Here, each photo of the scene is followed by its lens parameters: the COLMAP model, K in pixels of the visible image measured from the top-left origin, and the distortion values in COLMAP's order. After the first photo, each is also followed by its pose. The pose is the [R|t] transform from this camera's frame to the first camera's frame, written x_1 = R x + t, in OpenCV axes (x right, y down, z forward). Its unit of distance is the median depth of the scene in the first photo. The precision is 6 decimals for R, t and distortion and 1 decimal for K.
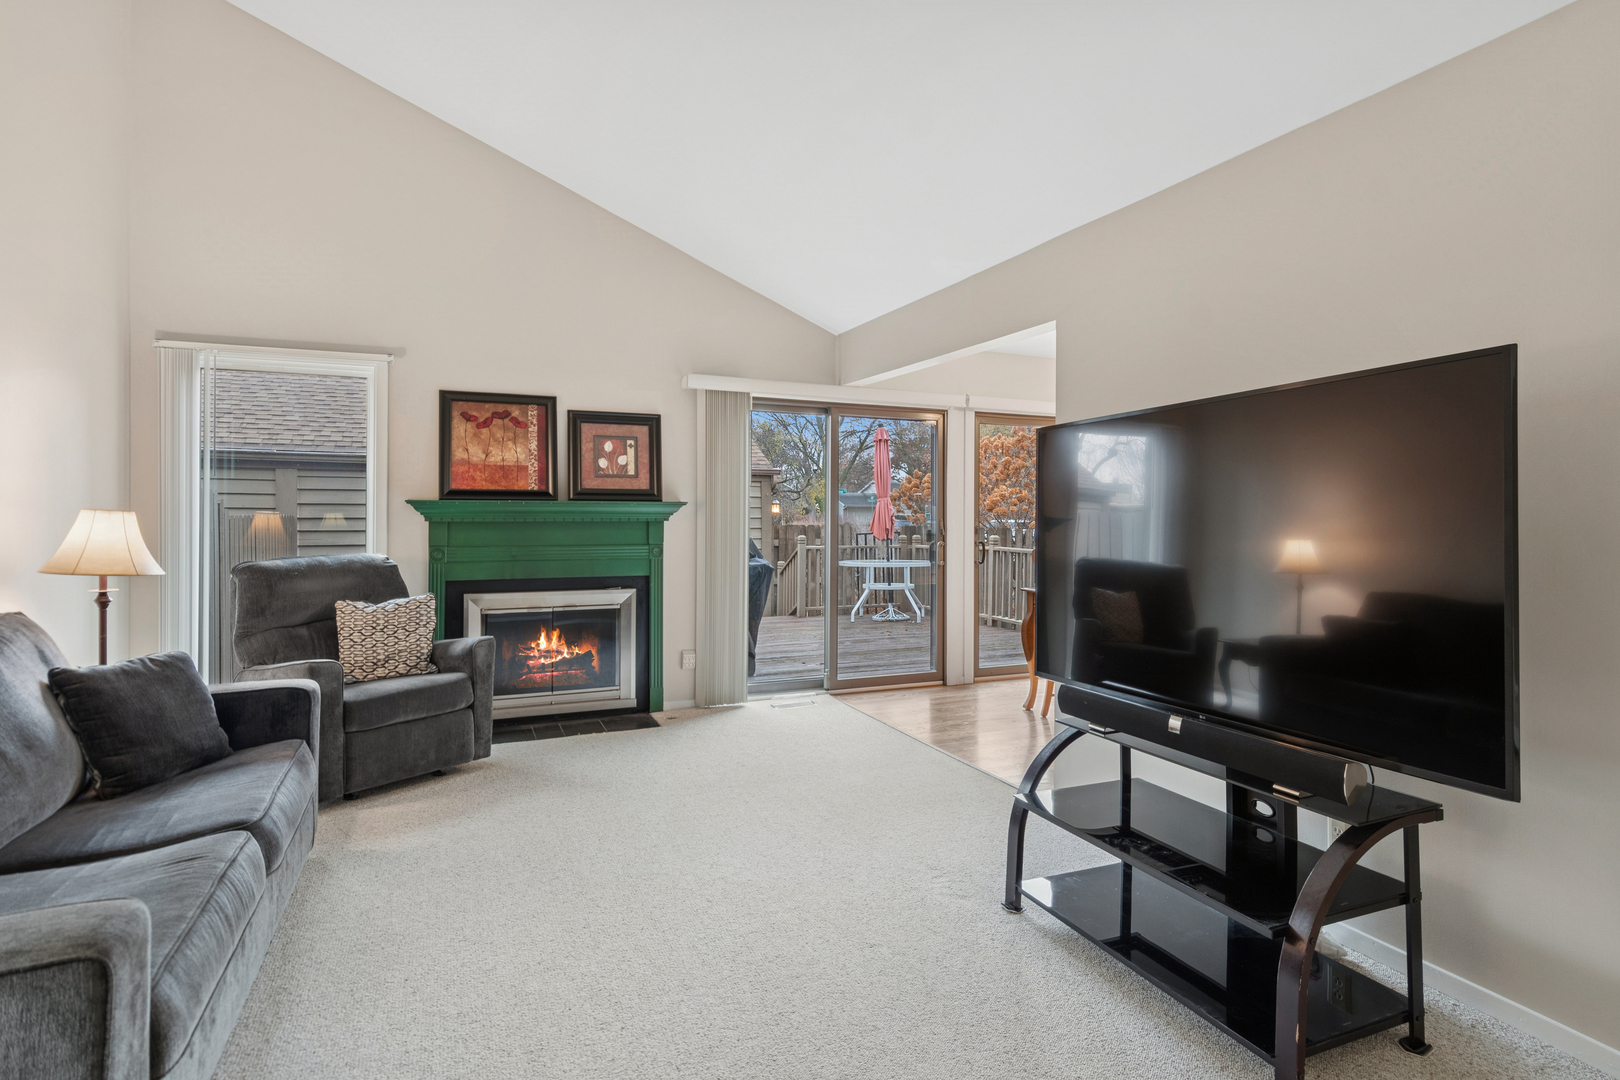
lens RADIAL K [[891.1, 0, 814.2], [0, 891.1, 517.2], [0, 0, 1]] dist [0.002828, -0.015646]
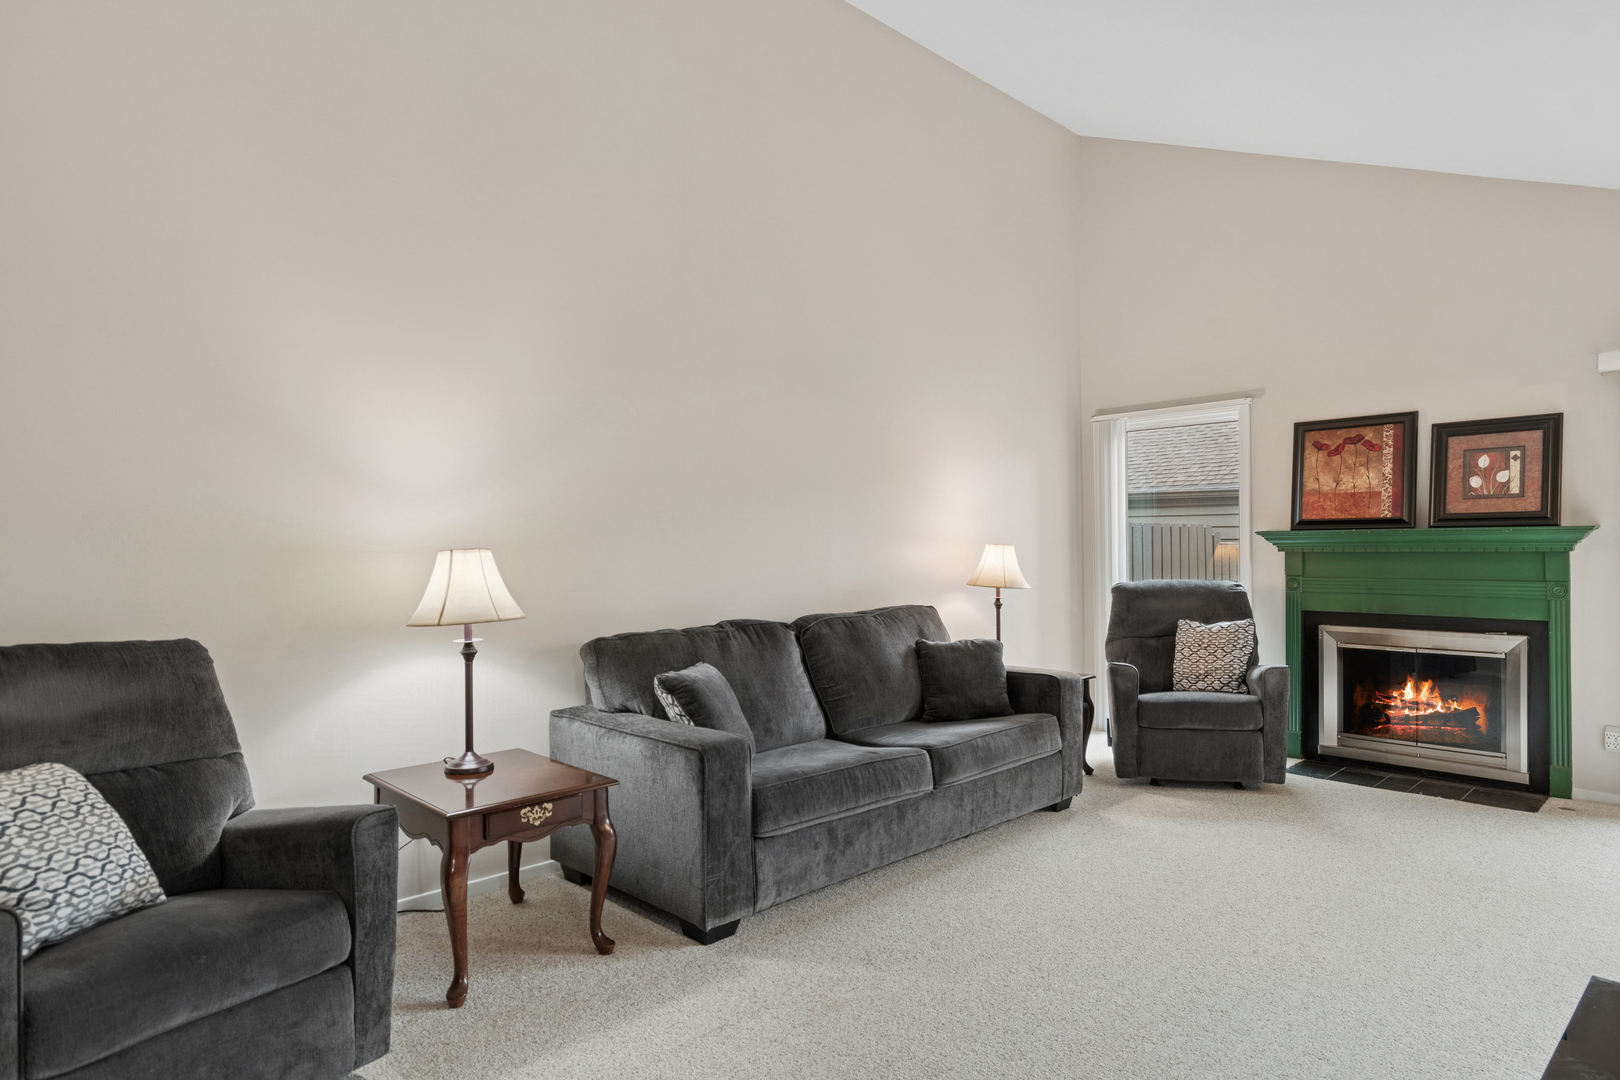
lens RADIAL K [[880.0, 0, 806.6], [0, 880.0, 547.6], [0, 0, 1]] dist [0.002868, 0.000681]
pose [[0.336433, -0.003727, -0.941700, 0.340218], [0.003507, 0.999990, -0.002704, 0.001011], [0.941701, -0.002393, 0.336443, 0.132746]]
